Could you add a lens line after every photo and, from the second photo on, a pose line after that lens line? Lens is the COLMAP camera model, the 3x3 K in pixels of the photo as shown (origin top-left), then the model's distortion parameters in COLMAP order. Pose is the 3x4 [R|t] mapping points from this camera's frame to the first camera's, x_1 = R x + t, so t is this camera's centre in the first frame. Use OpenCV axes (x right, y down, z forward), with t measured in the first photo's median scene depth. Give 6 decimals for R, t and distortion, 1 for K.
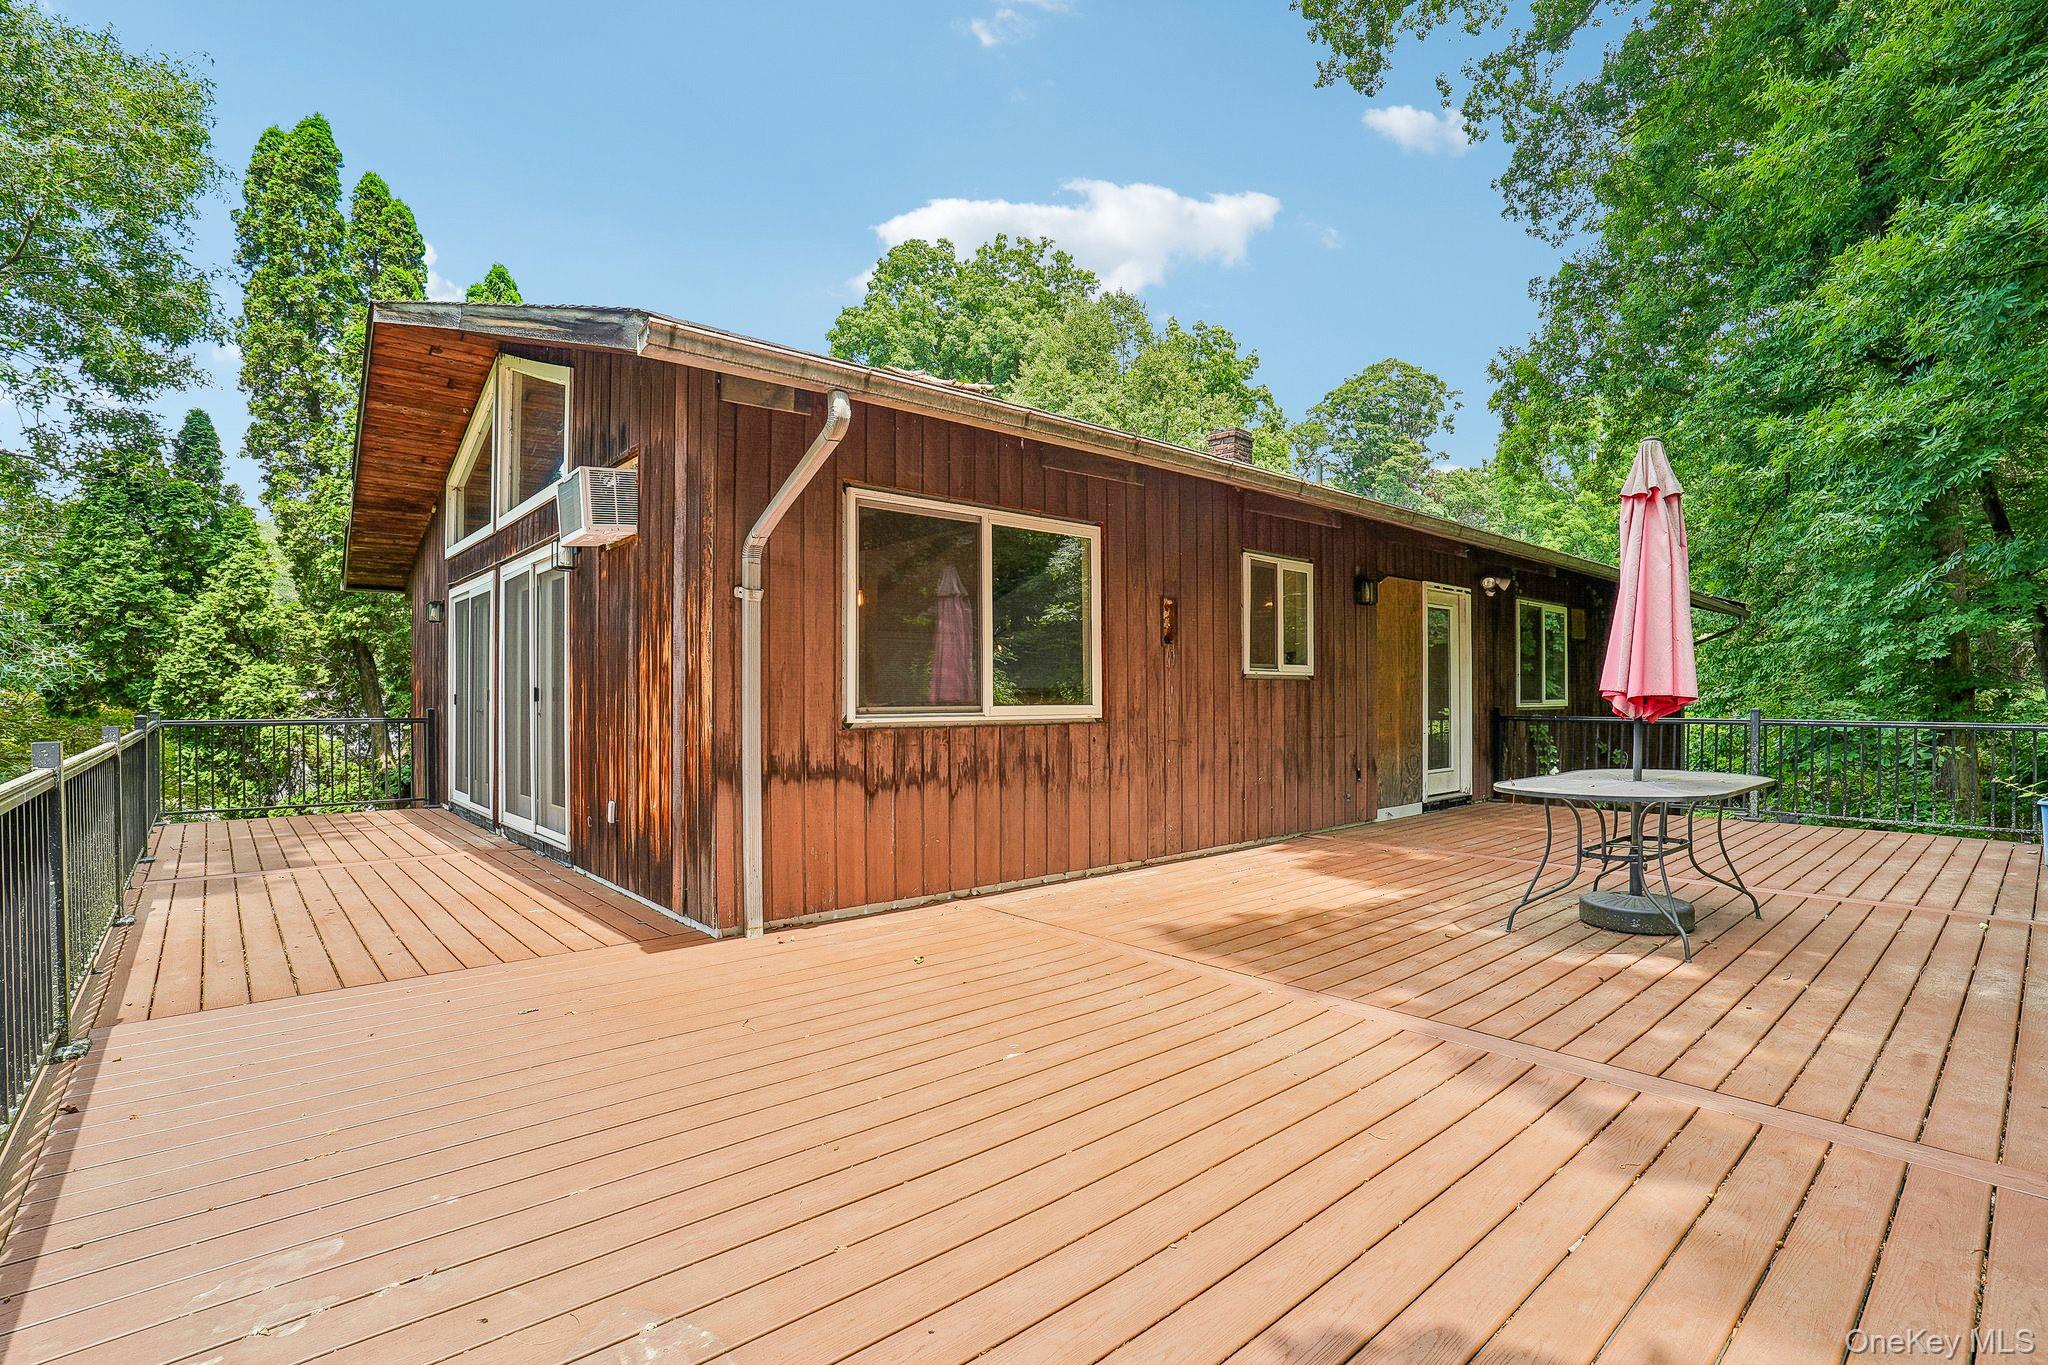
lens RADIAL K [[961.0, 0, 1031.8], [0, 961.0, 690.7], [0, 0, 1]] dist [-0.071176, 0.021216]
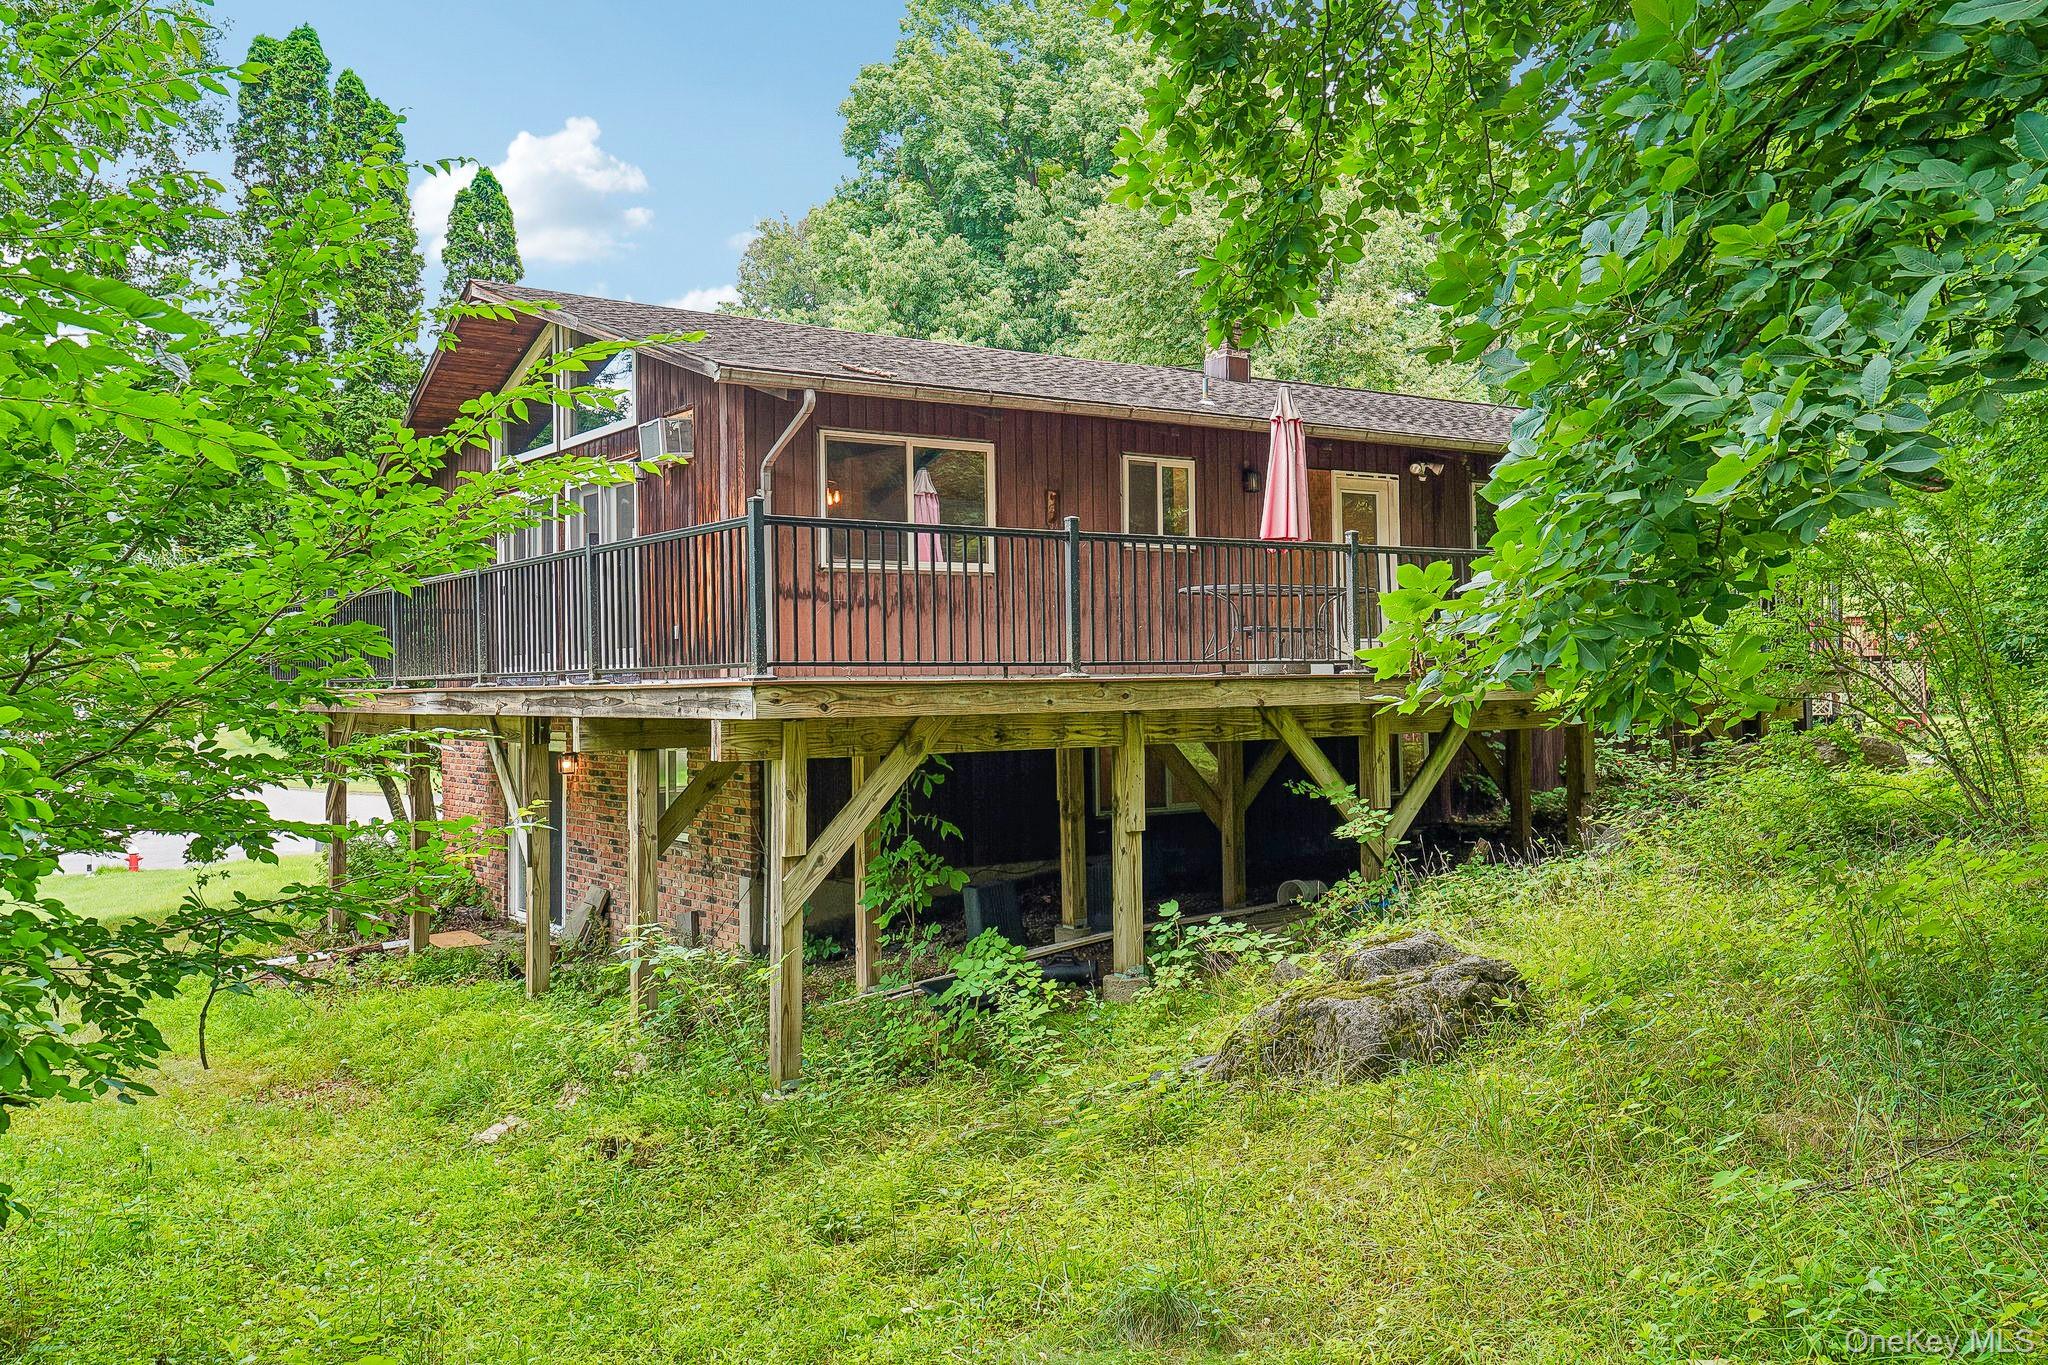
lens RADIAL K [[1710.7, 0, 1013.9], [0, 1710.7, 670.3], [0, 0, 1]] dist [0.048827, 0.012689]
pose [[0.992609, -0.013633, -0.120587, 0.355210], [0.013305, 0.999905, -0.003524, 0.160184], [0.120623, 0.001893, 0.992697, -1.372915]]
